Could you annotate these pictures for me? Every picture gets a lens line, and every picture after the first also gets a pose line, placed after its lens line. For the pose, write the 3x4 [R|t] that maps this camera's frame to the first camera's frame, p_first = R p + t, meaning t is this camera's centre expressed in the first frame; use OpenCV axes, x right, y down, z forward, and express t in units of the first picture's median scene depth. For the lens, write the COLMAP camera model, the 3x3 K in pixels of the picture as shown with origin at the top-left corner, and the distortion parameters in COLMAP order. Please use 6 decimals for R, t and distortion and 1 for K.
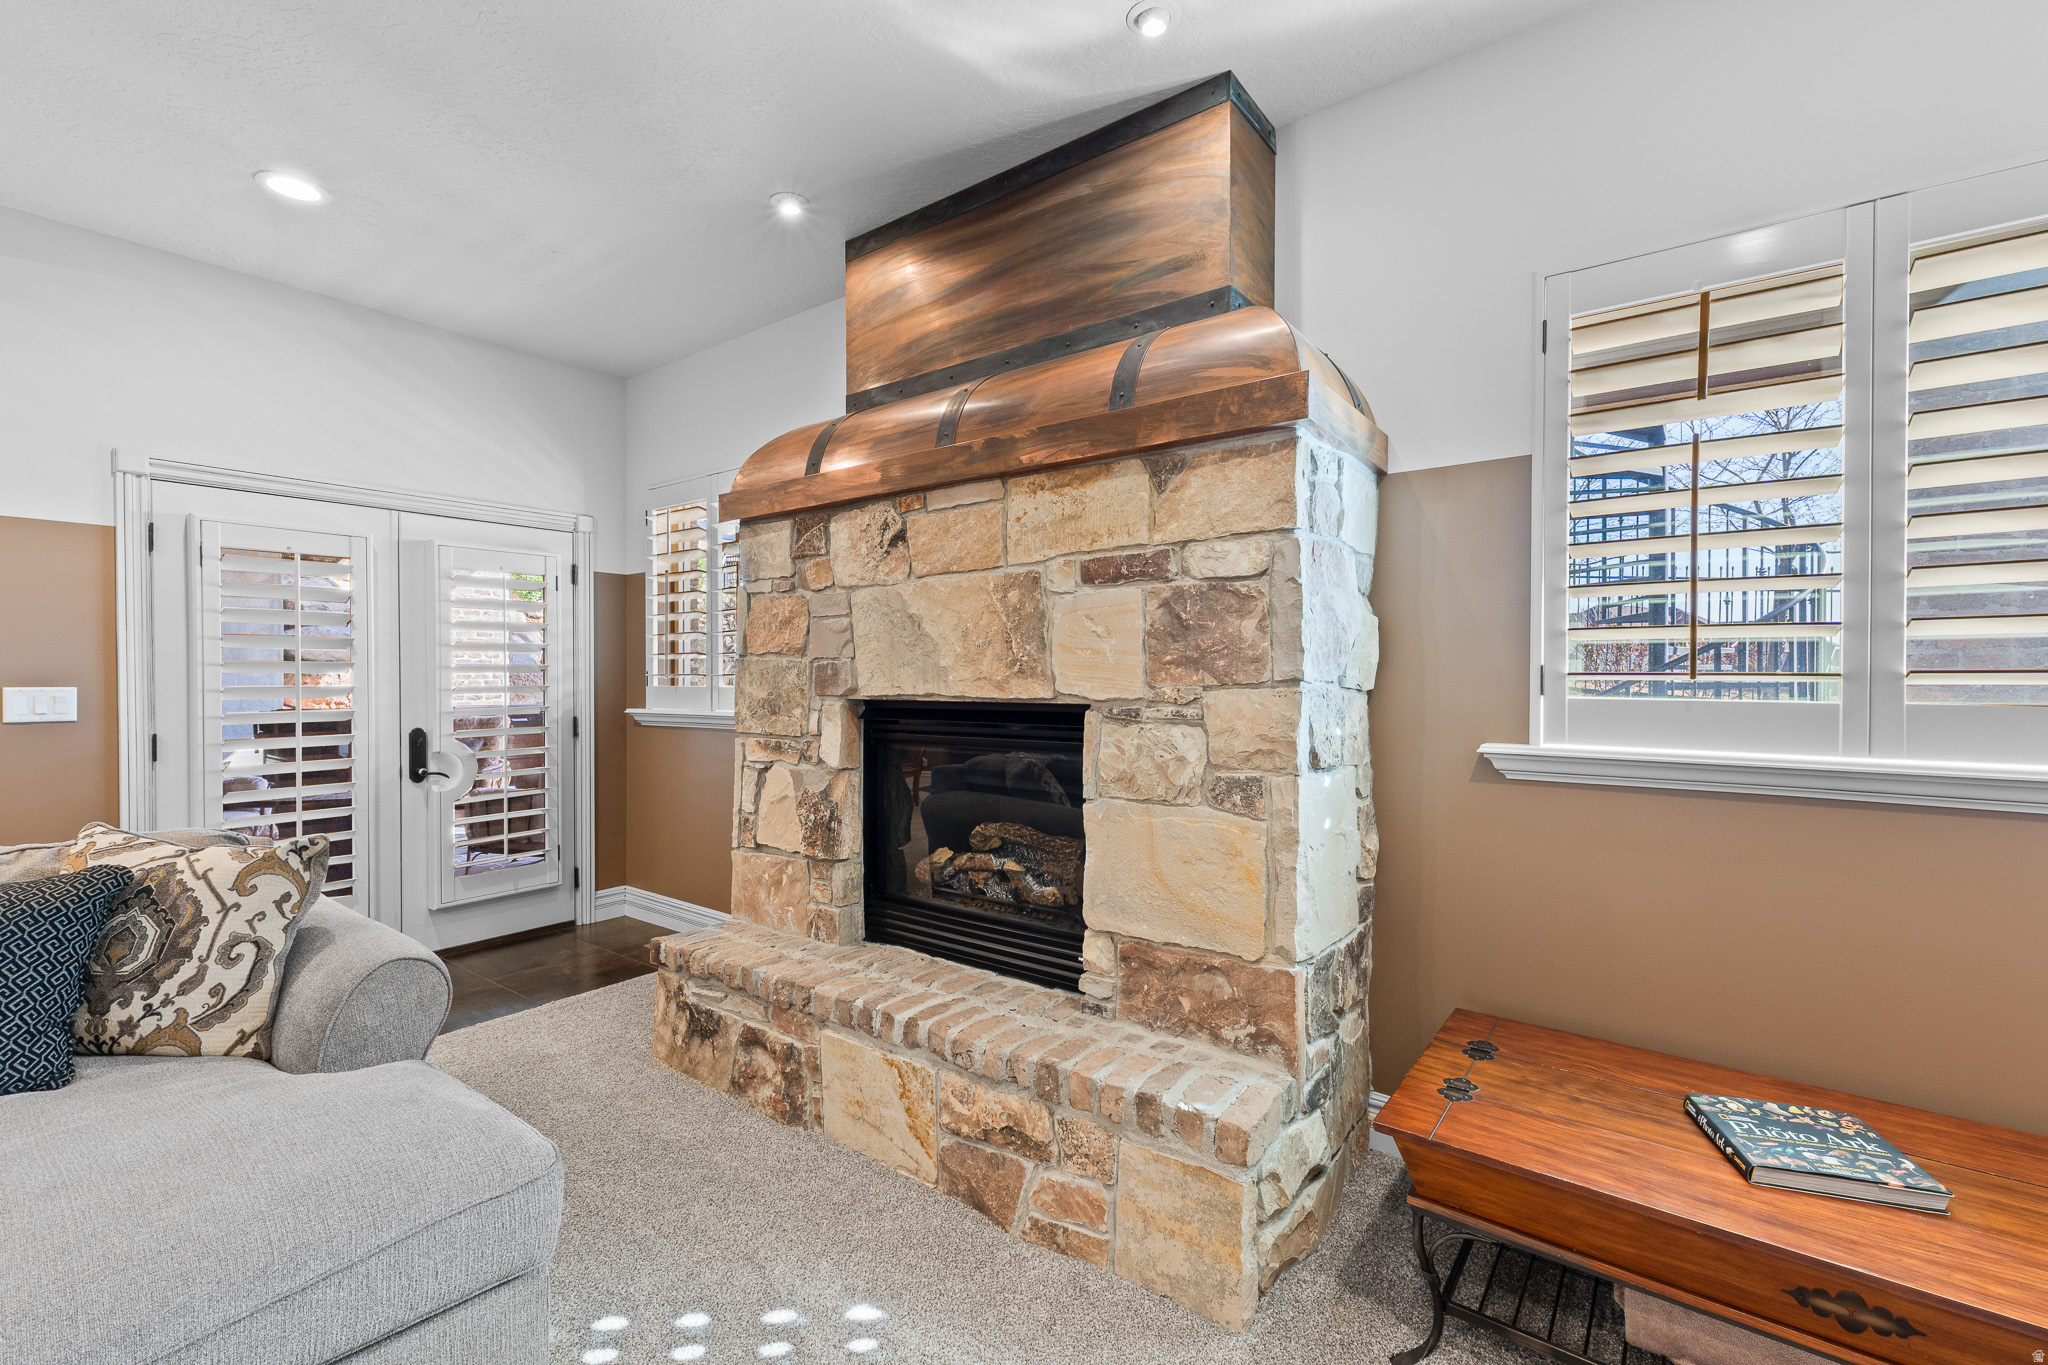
lens RADIAL K [[853.8, 0, 1024.0], [0, 853.8, 682.5], [0, 0, 1]] dist [-0.000117, -0.000211]
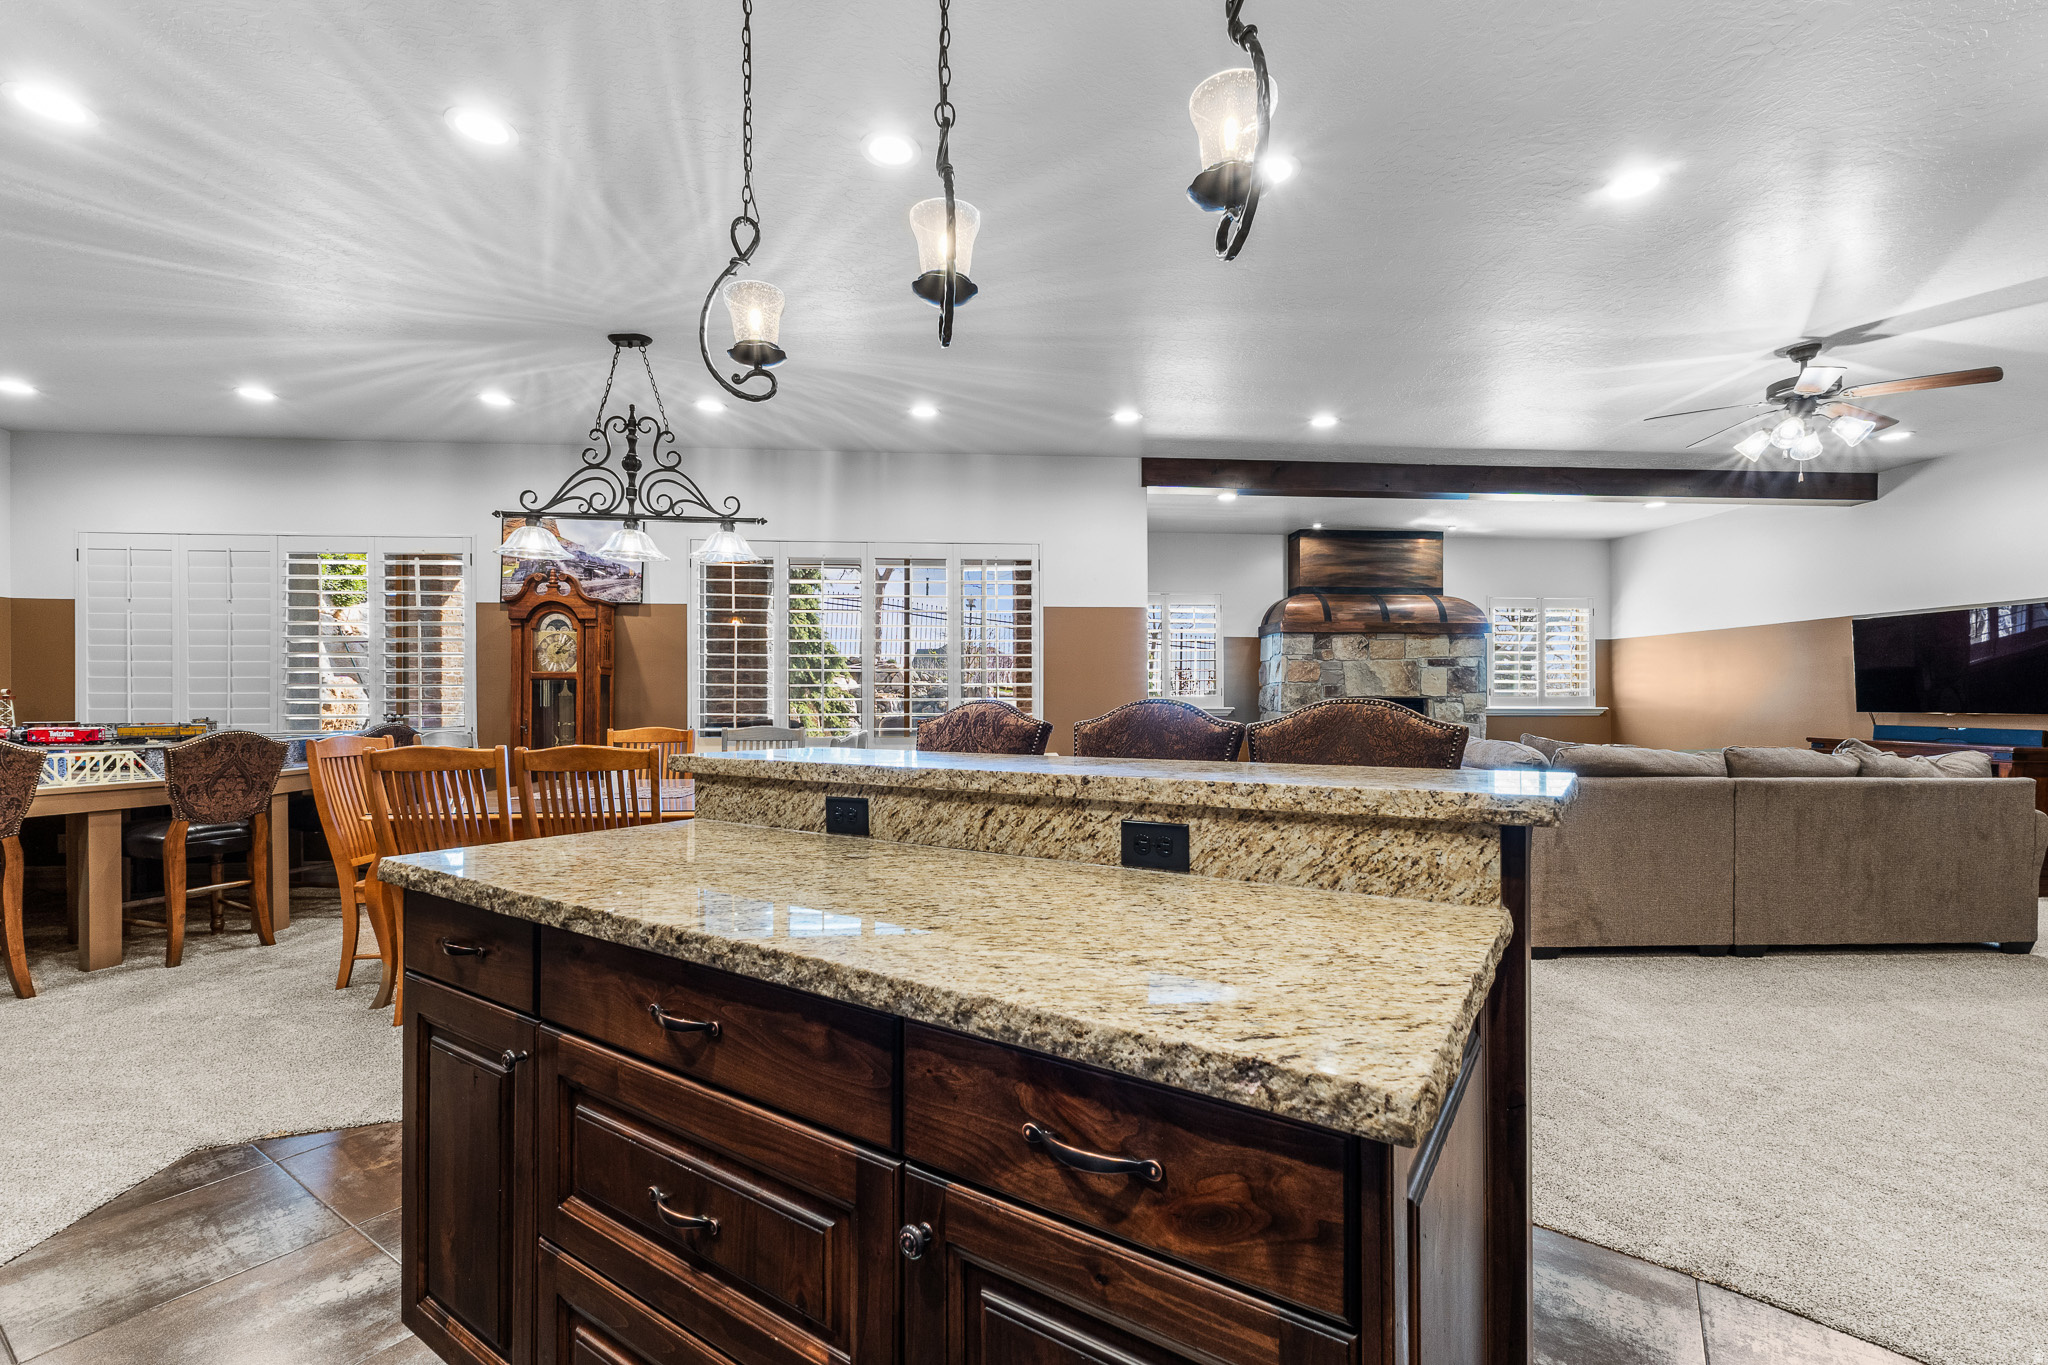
lens RADIAL K [[870.4, 0, 1030.4], [0, 870.4, 695.6], [0, 0, 1]] dist [0.004163, 0.000214]
pose [[0.750135, 0.006903, 0.661248, -3.728315], [0.004719, 0.999864, -0.015792, 0.066875], [-0.661268, 0.014966, 0.750001, -0.690490]]
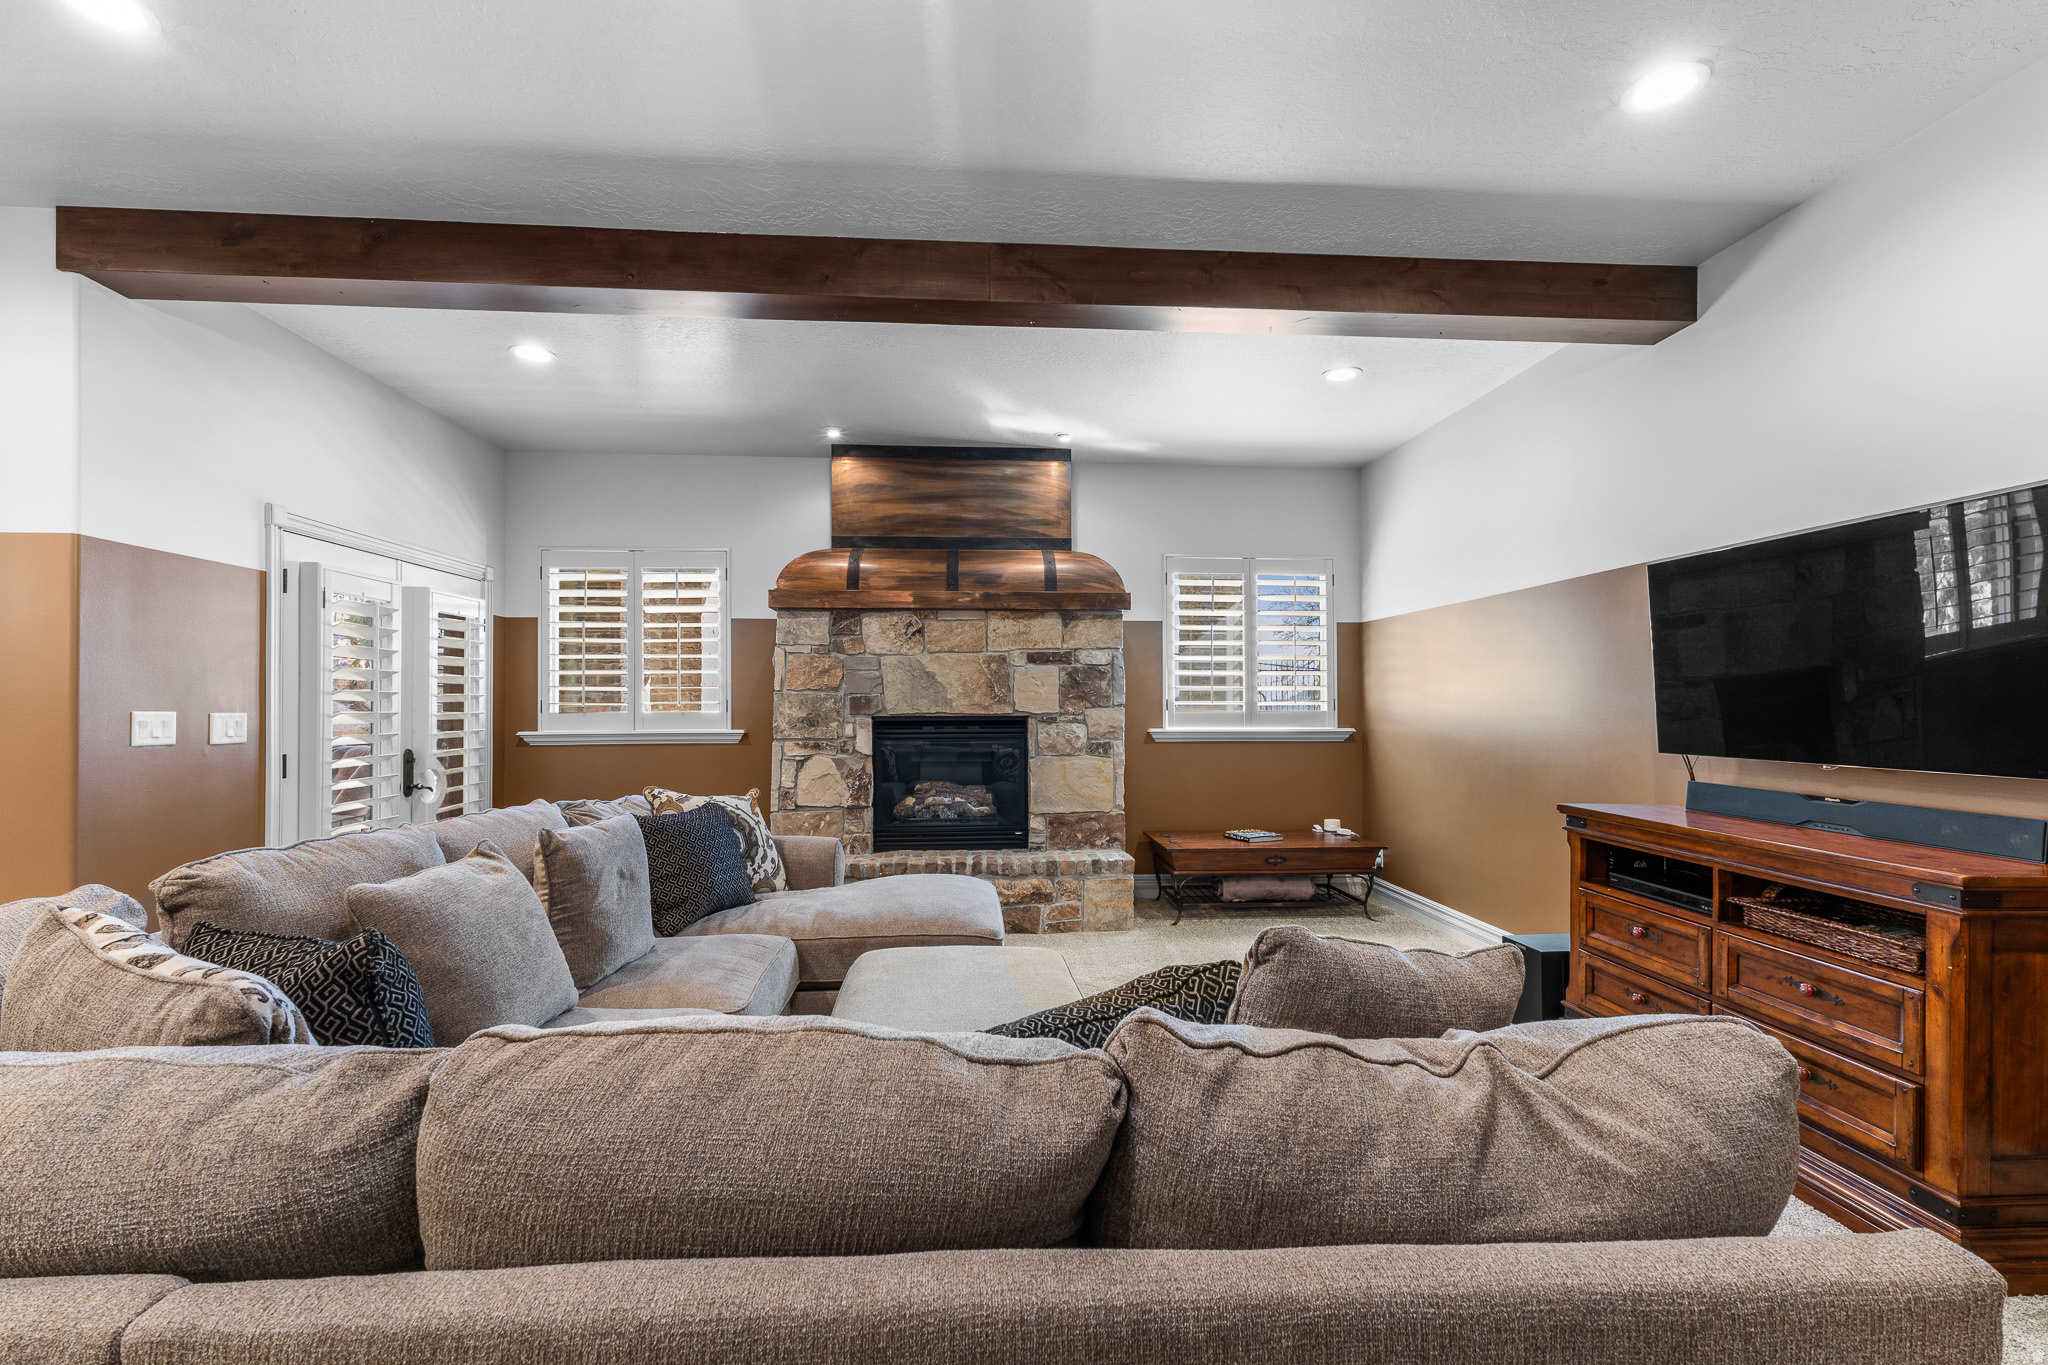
lens RADIAL K [[859.5, 0, 1015.3], [0, 859.5, 697.6], [0, 0, 1]] dist [0.000509, 0.000110]
pose [[0.757753, 0.004752, 0.652525, -1.447455], [0.006358, 0.999872, -0.014664, 0.010835], [-0.652511, 0.015260, 0.757626, -0.706551]]
